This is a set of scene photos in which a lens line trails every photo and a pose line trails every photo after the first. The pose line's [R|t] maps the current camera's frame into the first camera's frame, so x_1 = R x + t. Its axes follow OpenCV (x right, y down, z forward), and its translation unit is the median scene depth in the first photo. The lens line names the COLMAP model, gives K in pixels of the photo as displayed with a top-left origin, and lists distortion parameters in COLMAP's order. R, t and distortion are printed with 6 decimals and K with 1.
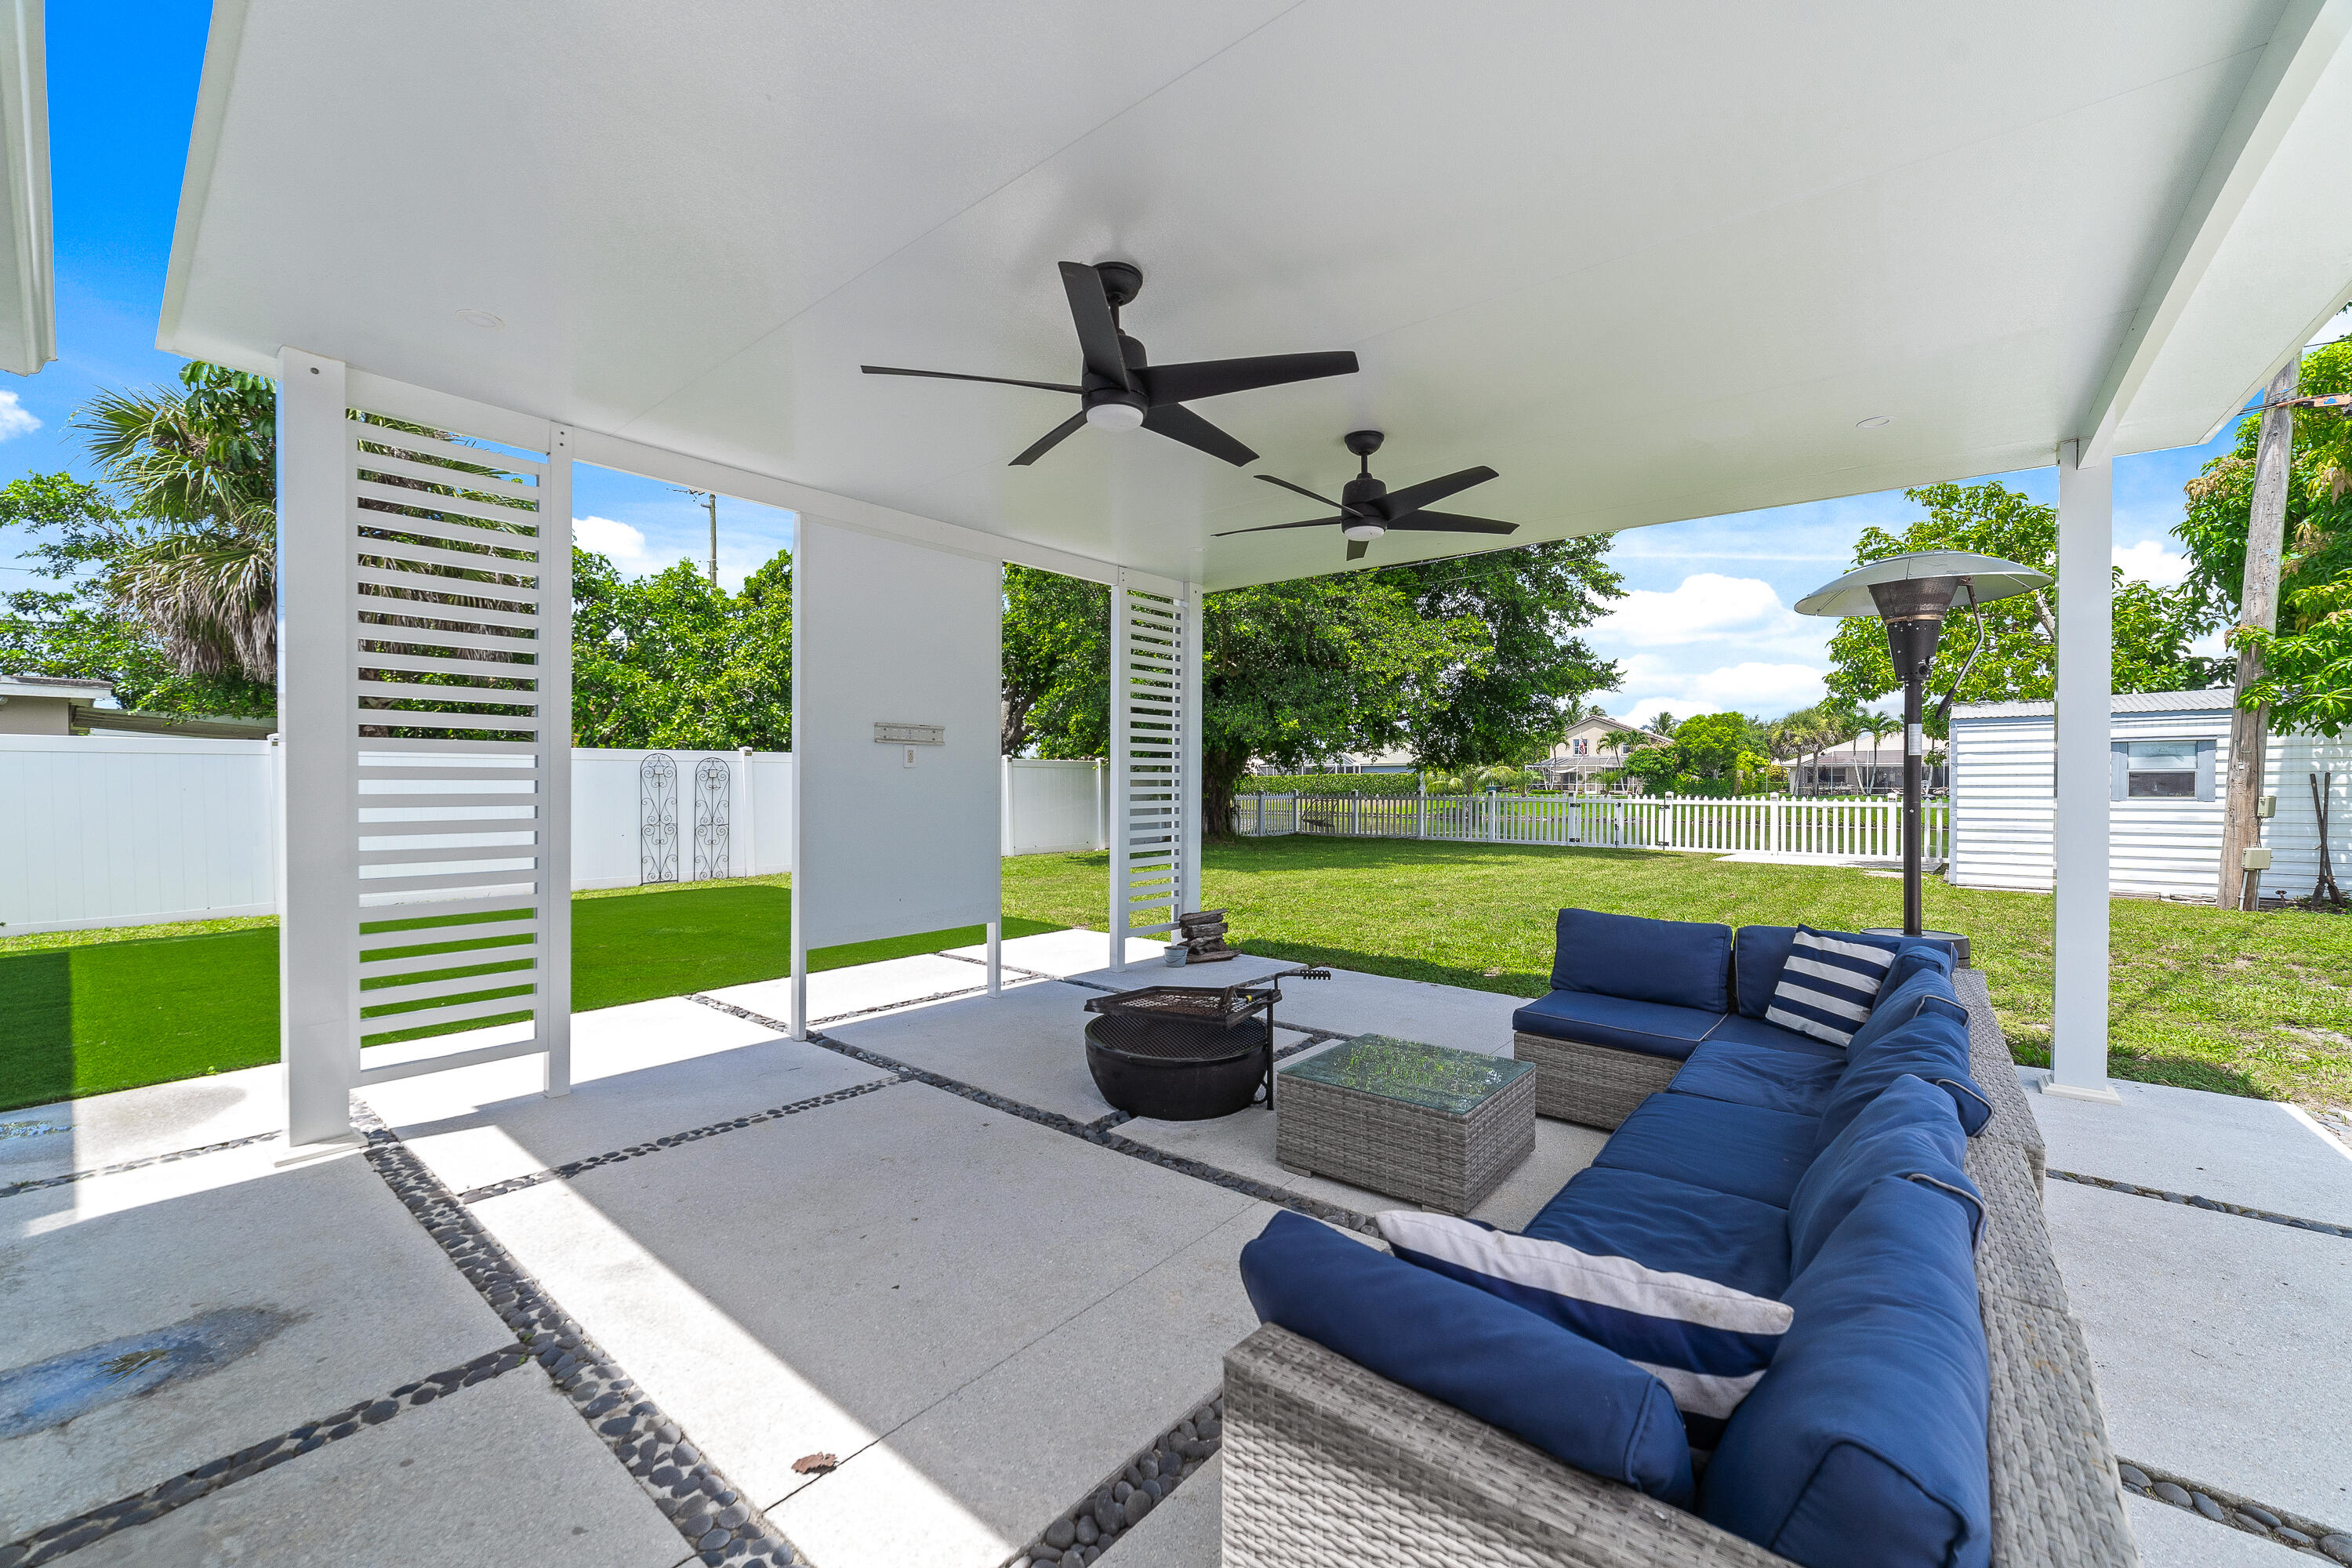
lens RADIAL K [[926.0, 0, 1181.0], [0, 926.0, 789.6], [0, 0, 1]] dist [-0.000316, 0.000080]
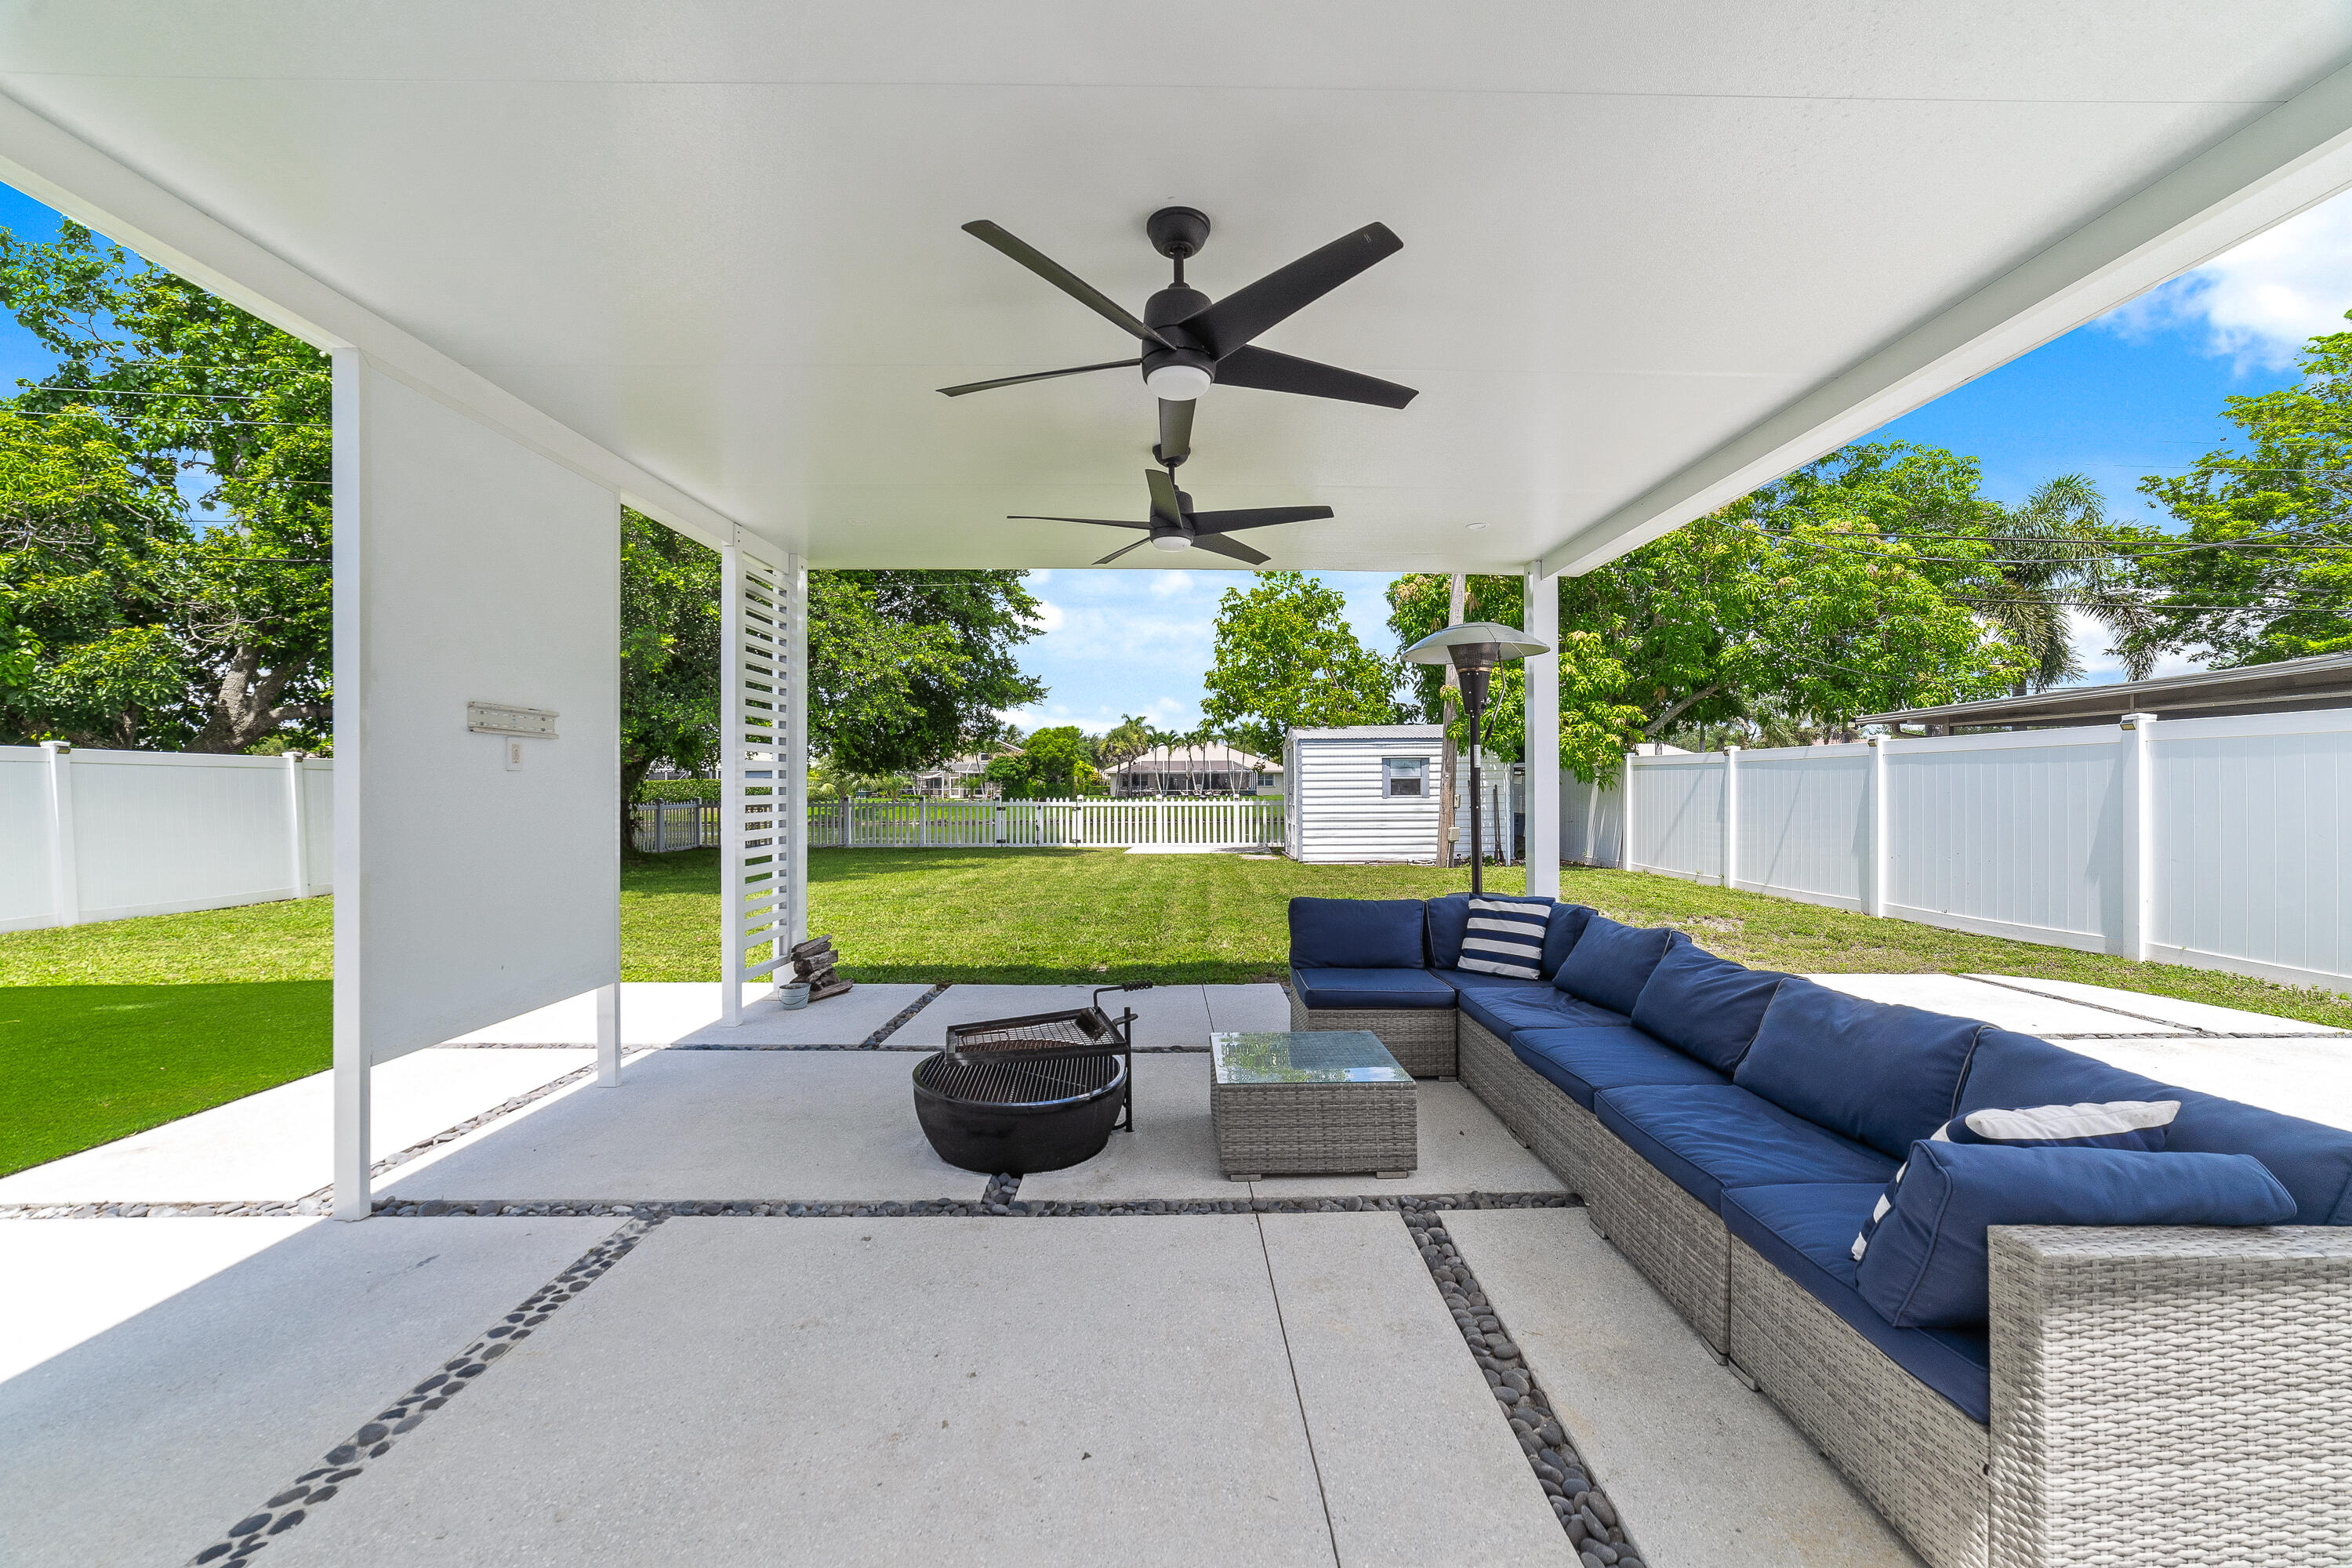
lens RADIAL K [[918.8, 0, 1196.4], [0, 918.8, 769.2], [0, 0, 1]] dist [0.000399, 0.000316]
pose [[0.768581, 0.008381, 0.639698, -0.137005], [0.009244, 0.999664, -0.024204, -0.001416], [-0.639686, 0.024516, 0.768245, 0.065030]]
